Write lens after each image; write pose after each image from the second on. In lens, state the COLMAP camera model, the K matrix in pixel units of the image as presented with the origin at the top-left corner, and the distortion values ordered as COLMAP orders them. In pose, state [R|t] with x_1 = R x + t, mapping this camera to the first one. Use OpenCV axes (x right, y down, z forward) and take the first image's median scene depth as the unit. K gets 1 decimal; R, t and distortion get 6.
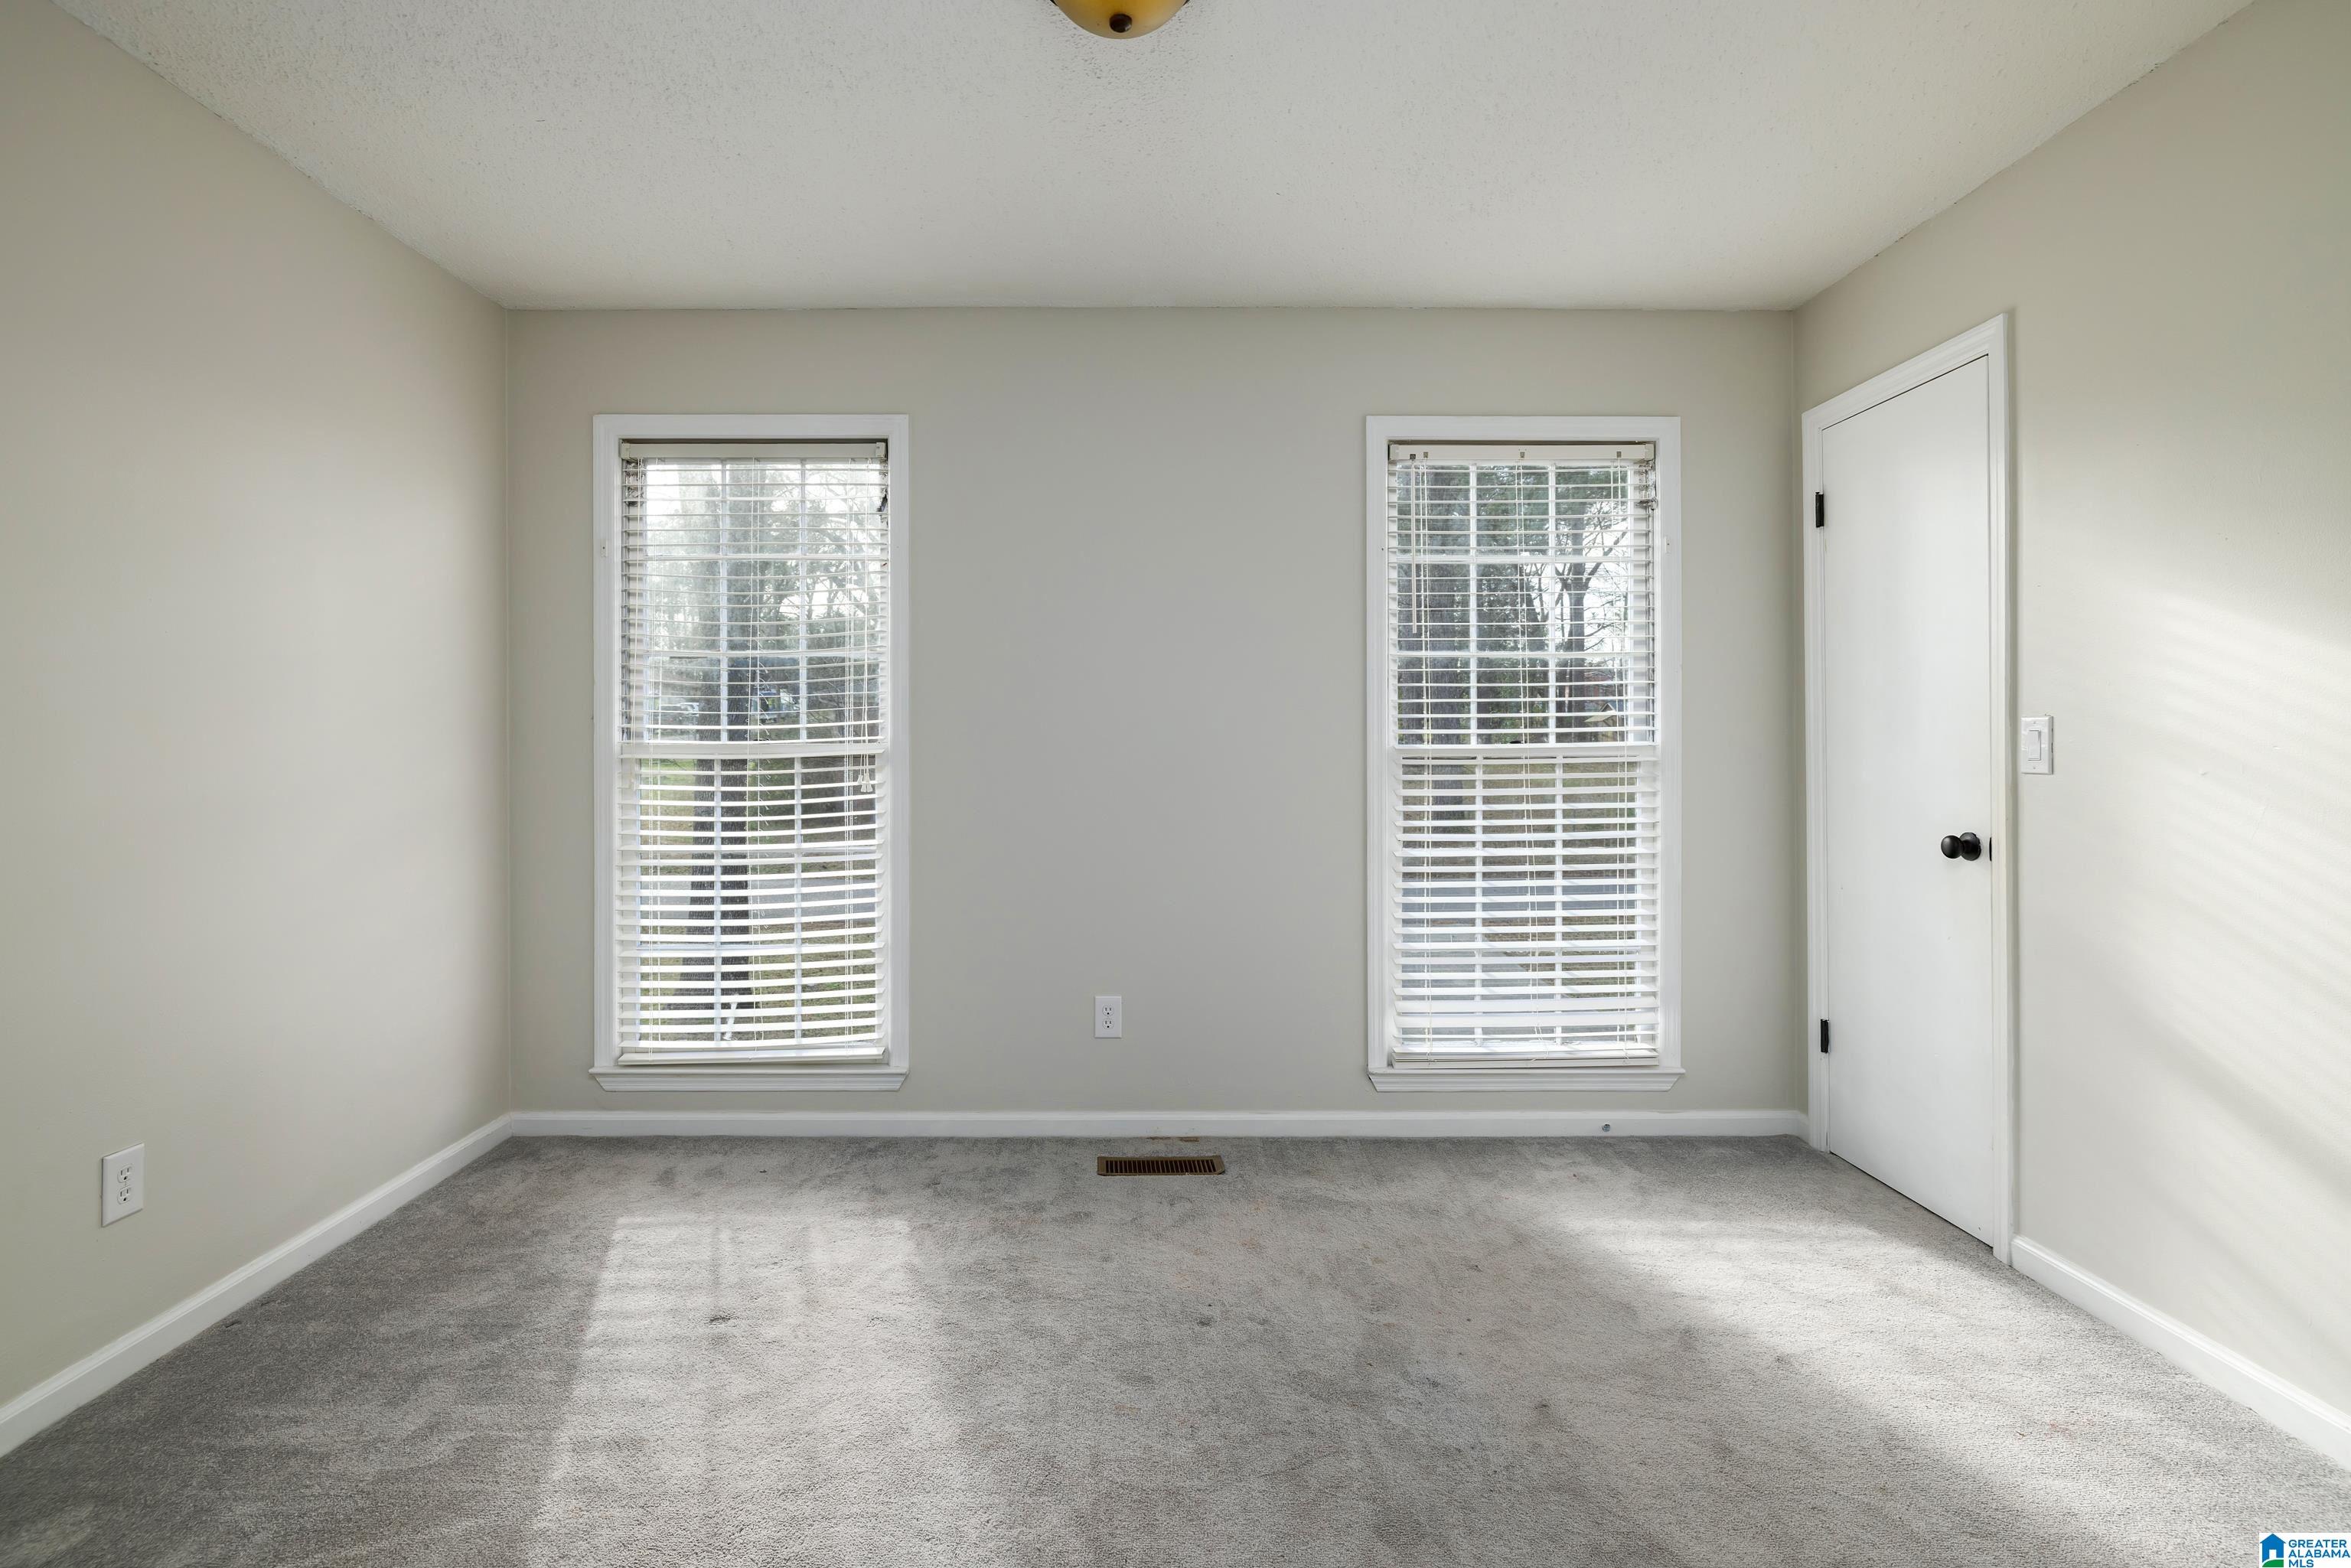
lens RADIAL K [[975.9, 0, 1172.6], [0, 975.9, 800.2], [0, 0, 1]] dist [-0.005020, -0.000119]
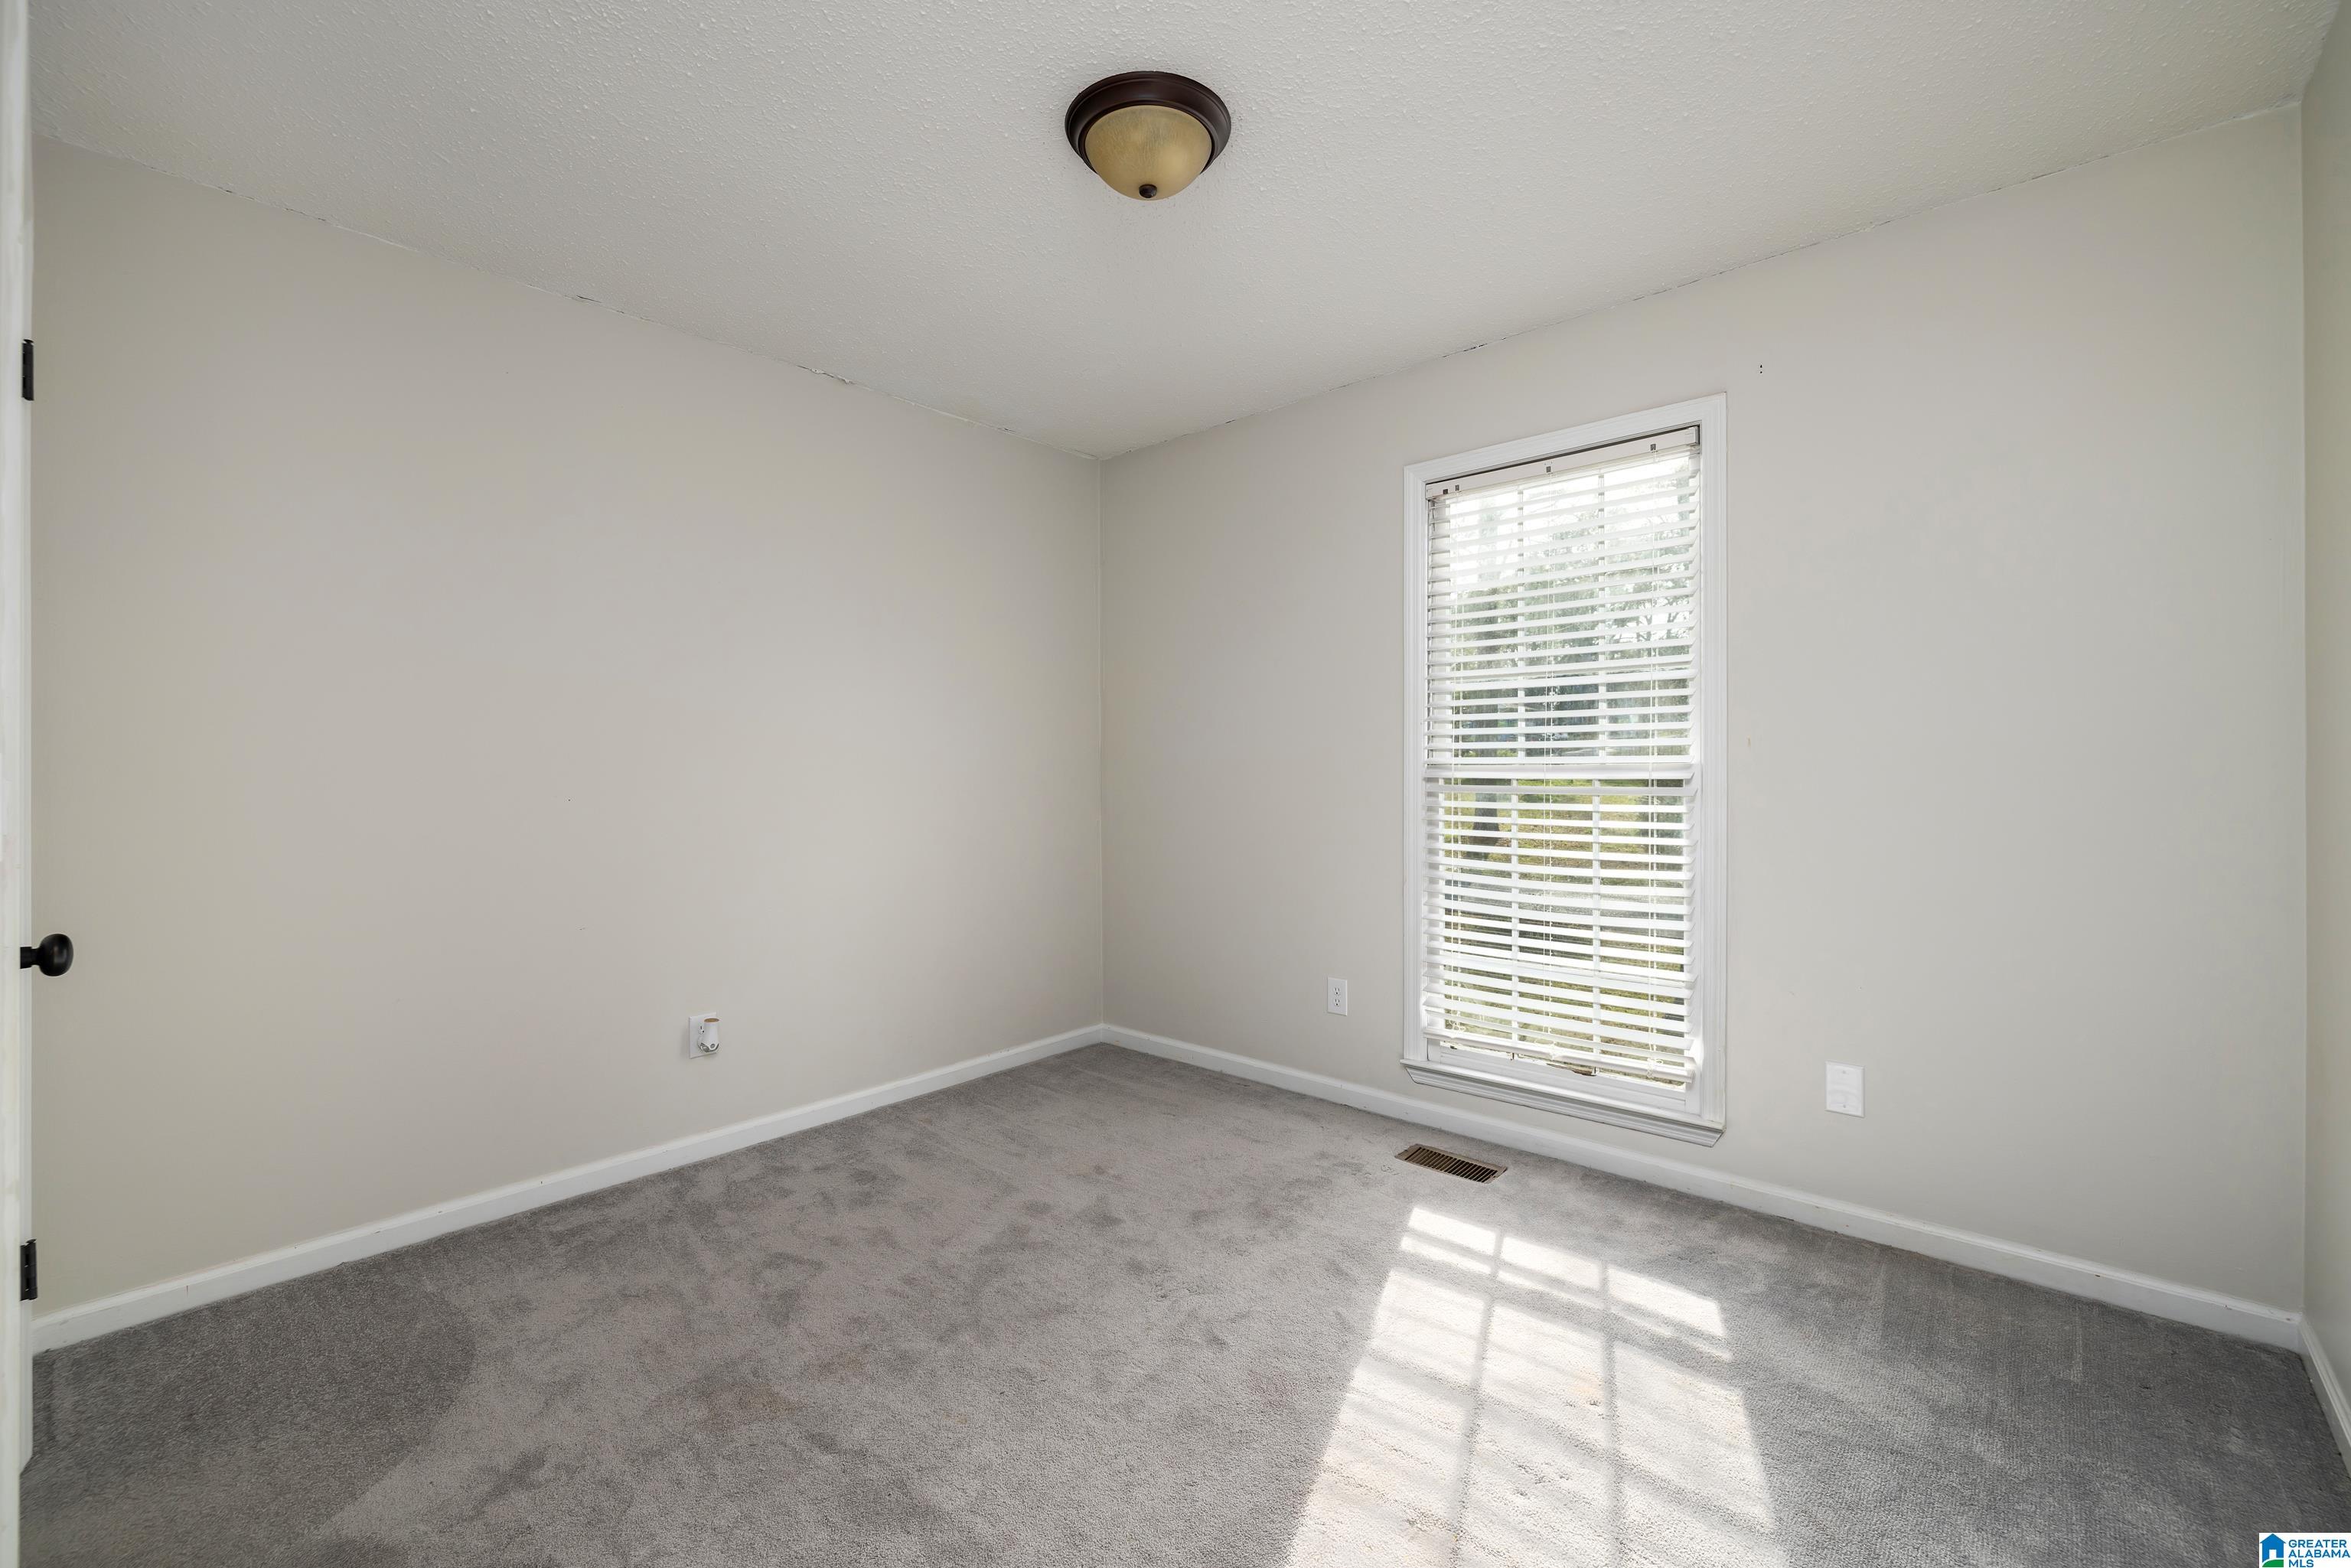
lens RADIAL K [[1001.6, 0, 1174.5], [0, 1001.6, 779.5], [0, 0, 1]] dist [0.003014, -0.000551]
pose [[0.724362, 0.006179, -0.689392, 0.679621], [-0.031121, 0.999234, -0.023744, 0.000404], [0.688717, 0.038654, 0.723999, 0.002653]]
